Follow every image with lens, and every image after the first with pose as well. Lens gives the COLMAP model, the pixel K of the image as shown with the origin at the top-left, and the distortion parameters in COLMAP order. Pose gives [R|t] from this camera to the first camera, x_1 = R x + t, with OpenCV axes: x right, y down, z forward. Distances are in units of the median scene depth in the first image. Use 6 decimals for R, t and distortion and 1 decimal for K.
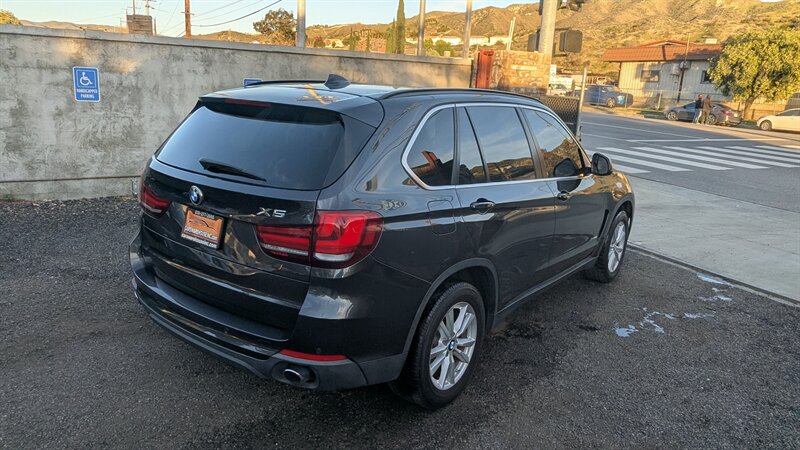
lens RADIAL K [[561.5, 0, 396.2], [0, 561.5, 226.2], [0, 0, 1]] dist [0.003908, -0.006827]
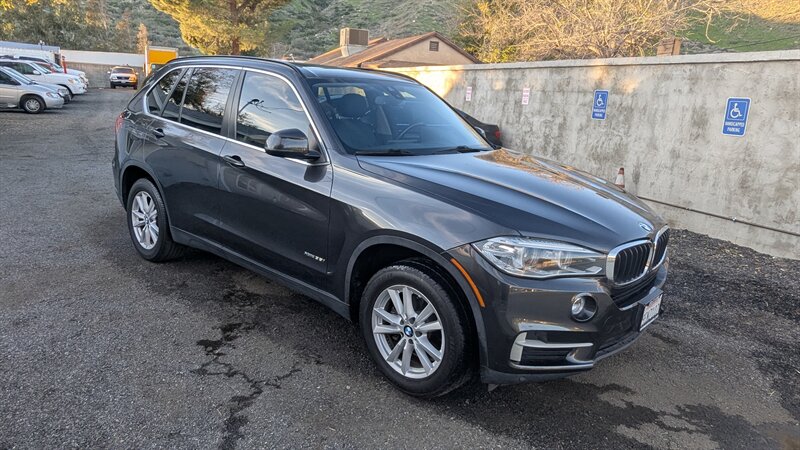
lens RADIAL K [[561.5, 0, 396.9], [0, 561.5, 224.4], [0, 0, 1]] dist [0.003908, -0.006827]
pose [[-0.065081, 0.175282, -0.982365, 0.620435], [-0.303224, 0.934428, 0.186817, -0.107940], [0.950694, 0.310035, -0.007664, 0.659877]]
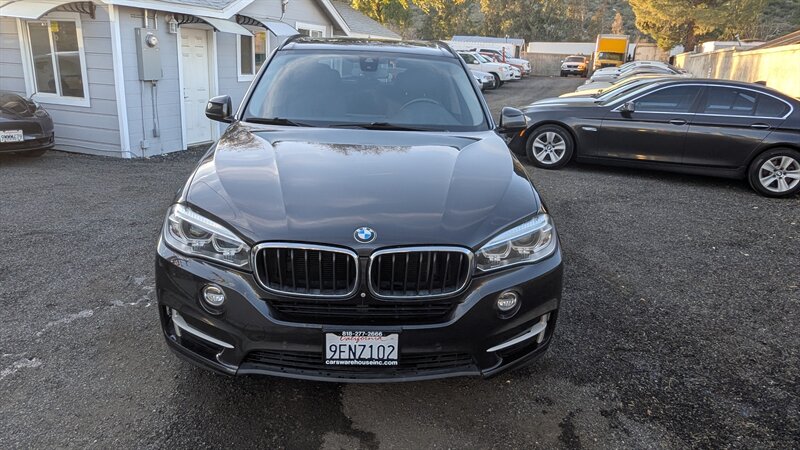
lens RADIAL K [[561.5, 0, 397.8], [0, 561.5, 224.7], [0, 0, 1]] dist [0.003908, -0.006827]
pose [[-0.756988, 0.105804, -0.644806, 0.407056], [-0.239433, 0.873255, 0.424378, -0.212702], [0.607981, 0.475637, -0.635711, 1.000560]]
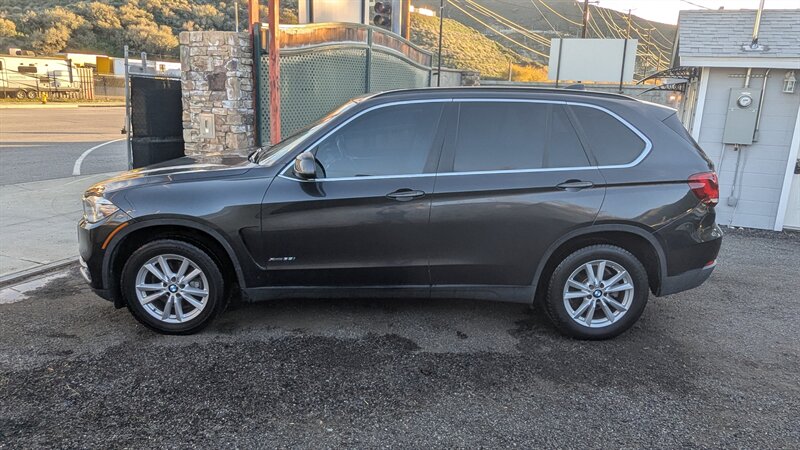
lens RADIAL K [[561.5, 0, 396.8], [0, 561.5, 223.7], [0, 0, 1]] dist [0.003908, -0.006827]
pose [[-0.625877, -0.253340, 0.737629, -0.386881], [0.131413, 0.897996, 0.419922, -0.249537], [-0.768771, 0.359754, -0.528743, 0.911517]]
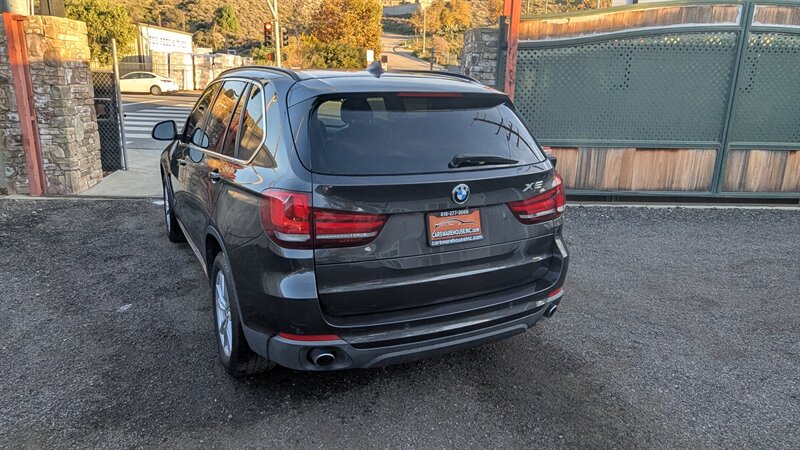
lens RADIAL K [[561.5, 0, 395.7], [0, 561.5, 226.8], [0, 0, 1]] dist [0.003908, -0.006827]
pose [[0.428770, -0.275022, 0.860534, -0.429746], [0.221591, 0.955454, 0.194948, -0.073332], [-0.875816, 0.107099, 0.470613, 0.222169]]
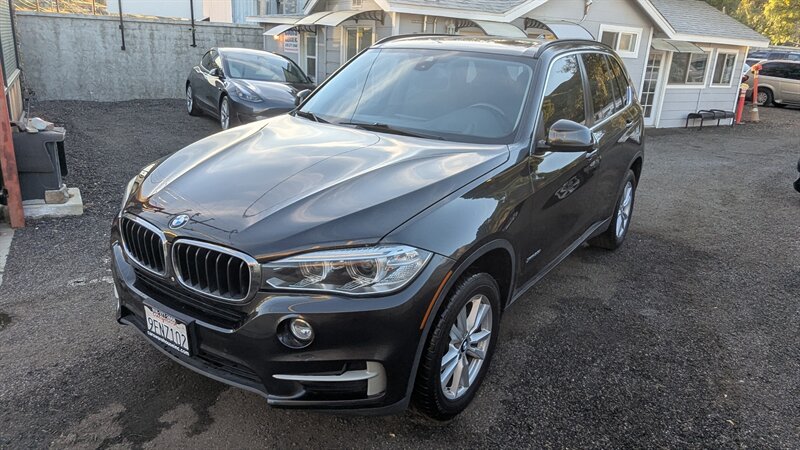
lens RADIAL K [[561.5, 0, 395.7], [0, 561.5, 224.4], [0, 0, 1]] dist [0.003908, -0.006827]
pose [[-0.993751, -0.077826, -0.080008, 0.153335], [-0.108467, 0.842423, 0.527786, -0.248540], [0.026325, 0.533166, -0.845601, 1.062151]]
